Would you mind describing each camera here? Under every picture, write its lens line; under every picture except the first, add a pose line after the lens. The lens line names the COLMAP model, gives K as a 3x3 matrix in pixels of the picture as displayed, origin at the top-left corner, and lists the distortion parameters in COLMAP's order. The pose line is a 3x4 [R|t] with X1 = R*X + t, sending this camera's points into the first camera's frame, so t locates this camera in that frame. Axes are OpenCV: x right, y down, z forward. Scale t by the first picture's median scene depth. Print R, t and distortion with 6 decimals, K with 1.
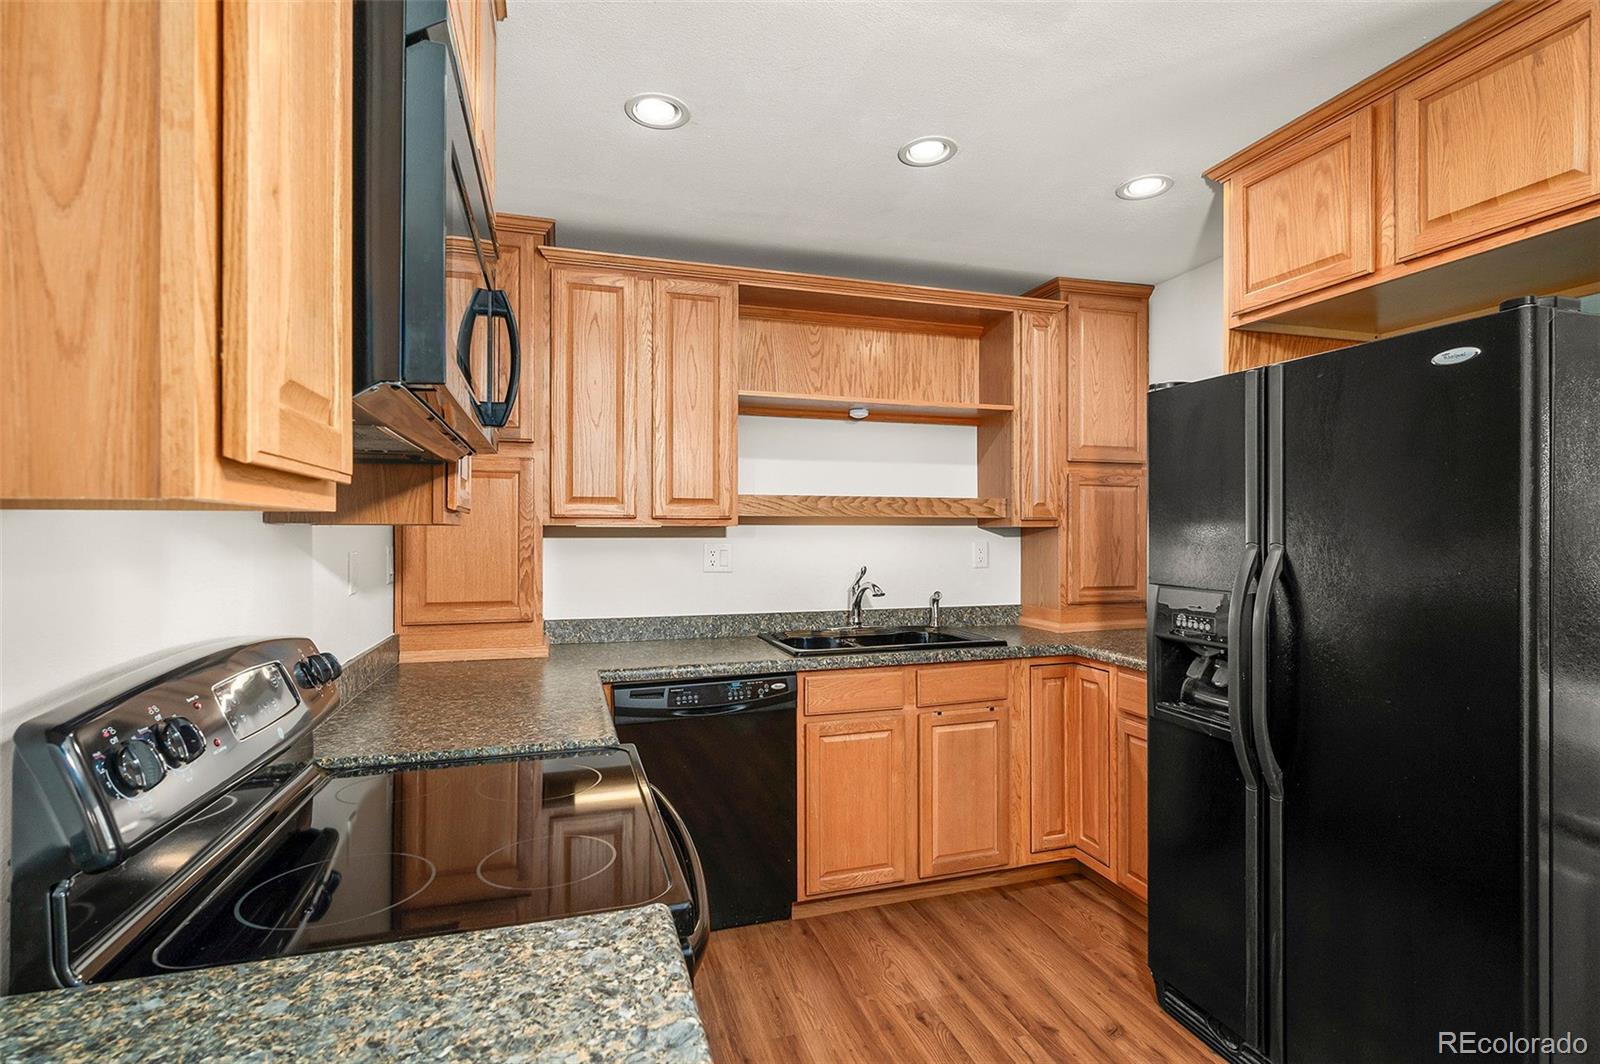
lens RADIAL K [[787.4, 0, 806.1], [0, 787.4, 536.2], [0, 0, 1]] dist [-0.001692, -0.000136]
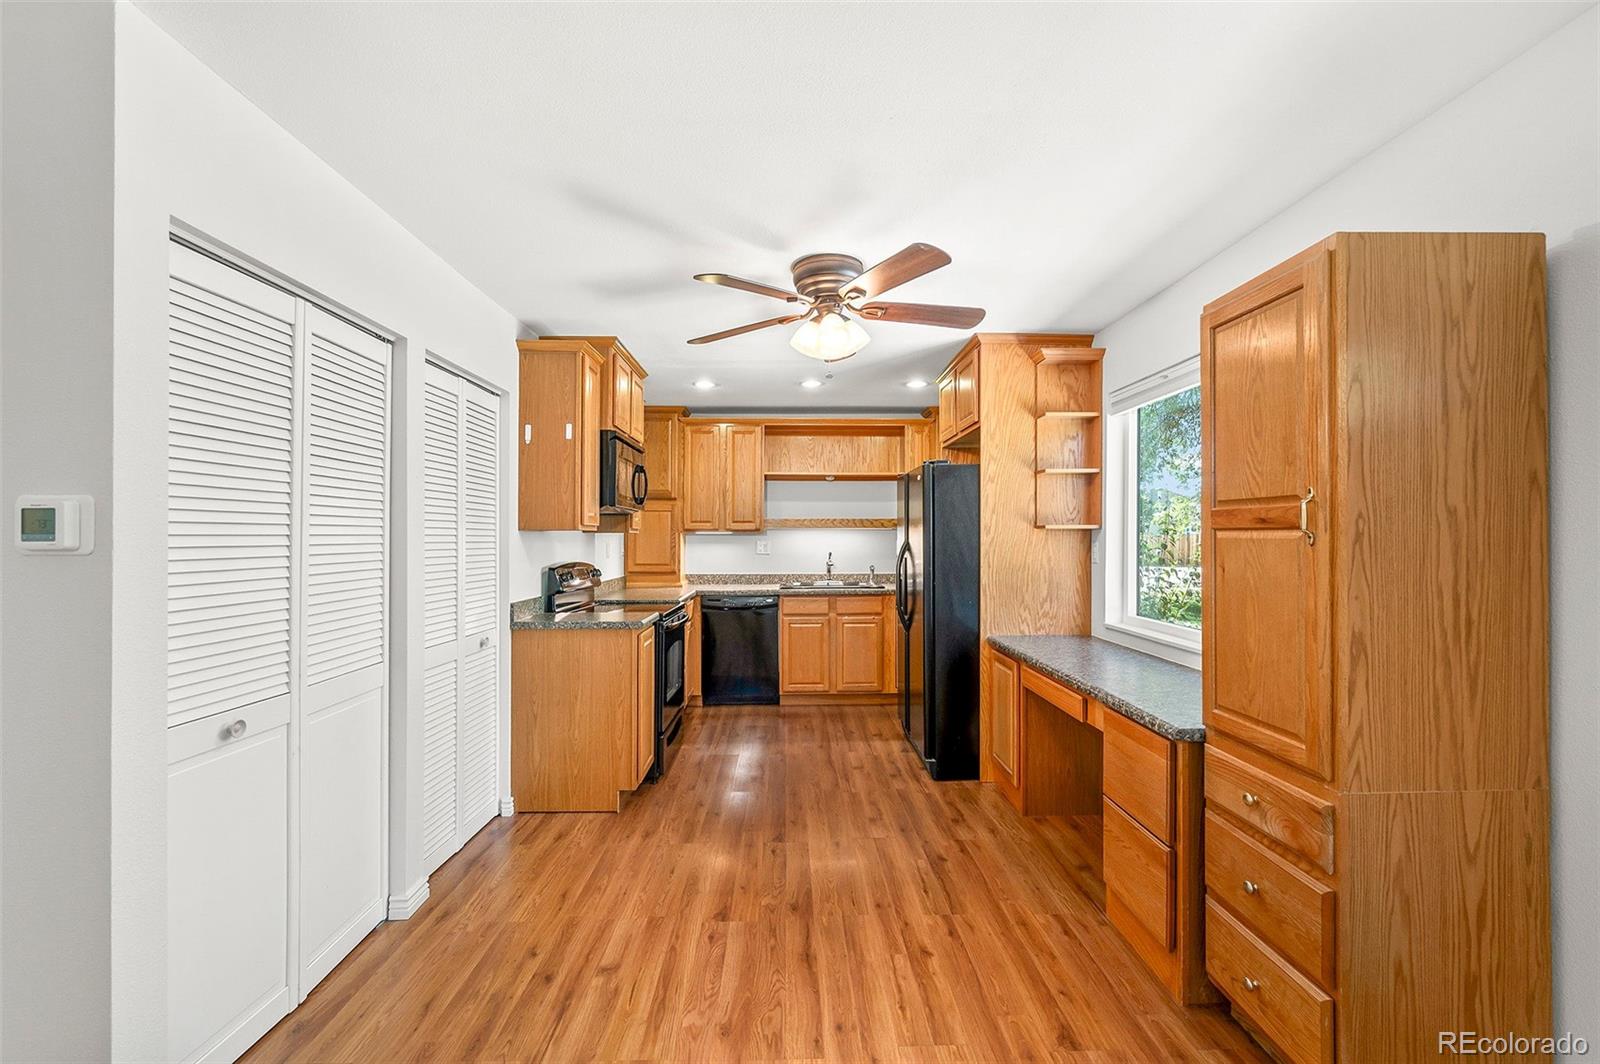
lens RADIAL K [[678.1, 0, 796.5], [0, 678.1, 538.2], [0, 0, 1]] dist [-0.003978, -0.000520]
pose [[0.961371, 0.000921, -0.275253, 0.542552], [-0.001955, 0.999992, -0.003484, 0.008894], [0.275248, 0.003887, 0.961365, -0.840169]]
